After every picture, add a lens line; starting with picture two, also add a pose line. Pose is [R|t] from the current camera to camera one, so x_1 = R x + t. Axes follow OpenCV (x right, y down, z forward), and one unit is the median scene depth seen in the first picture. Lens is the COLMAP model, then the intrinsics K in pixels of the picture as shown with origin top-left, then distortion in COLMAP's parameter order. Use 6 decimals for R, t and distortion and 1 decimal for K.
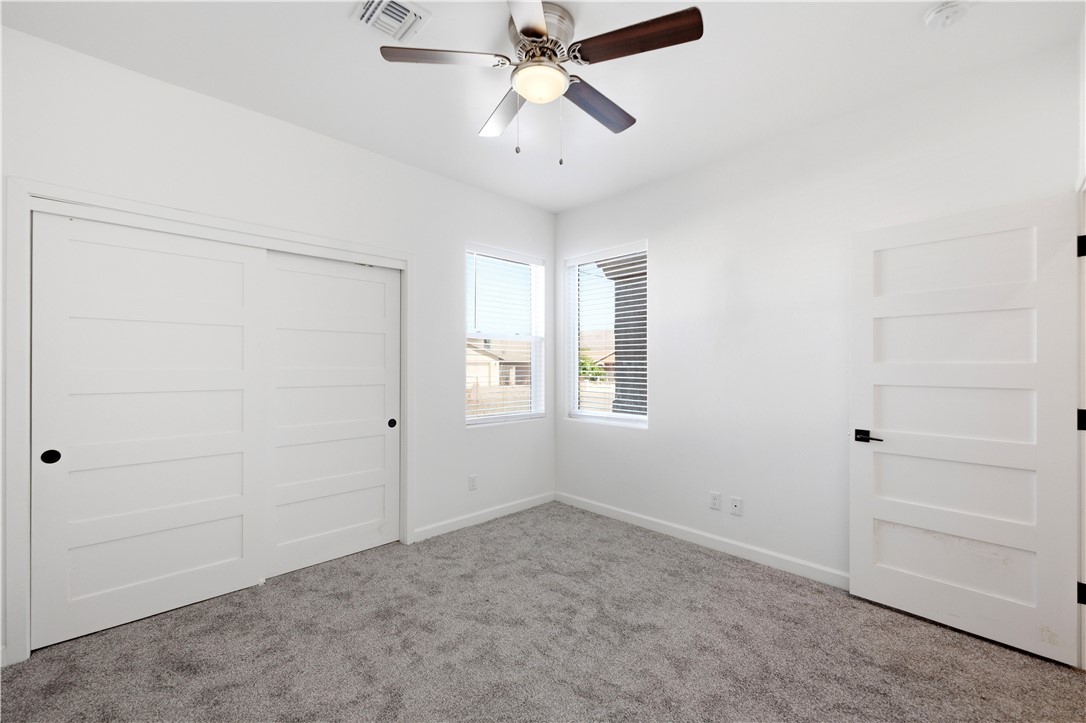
lens RADIAL K [[447.3, 0, 536.4], [0, 447.3, 362.7], [0, 0, 1]] dist [-0.000632, 0.000152]
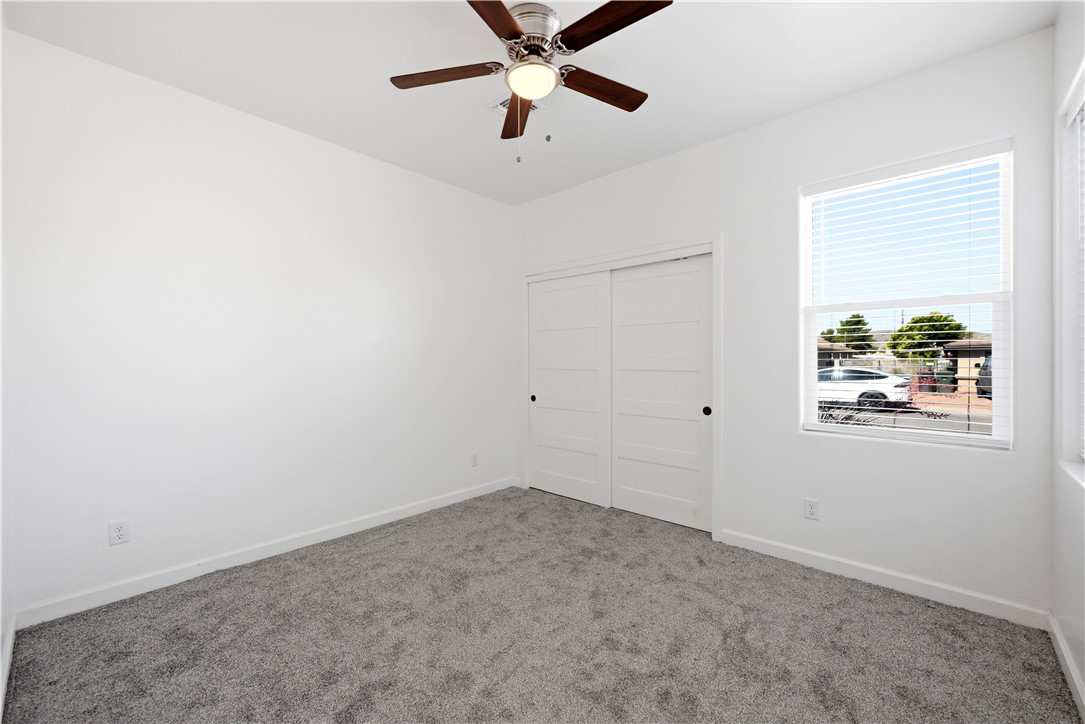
lens RADIAL K [[446.9, 0, 535.9], [0, 446.9, 363.2], [0, 0, 1]] dist [-0.000632, 0.000152]
pose [[0.052530, 0.004080, -0.998611, 0.807460], [0.006129, 0.999972, 0.004408, 0.029143], [0.998601, -0.006352, 0.052503, 0.722976]]
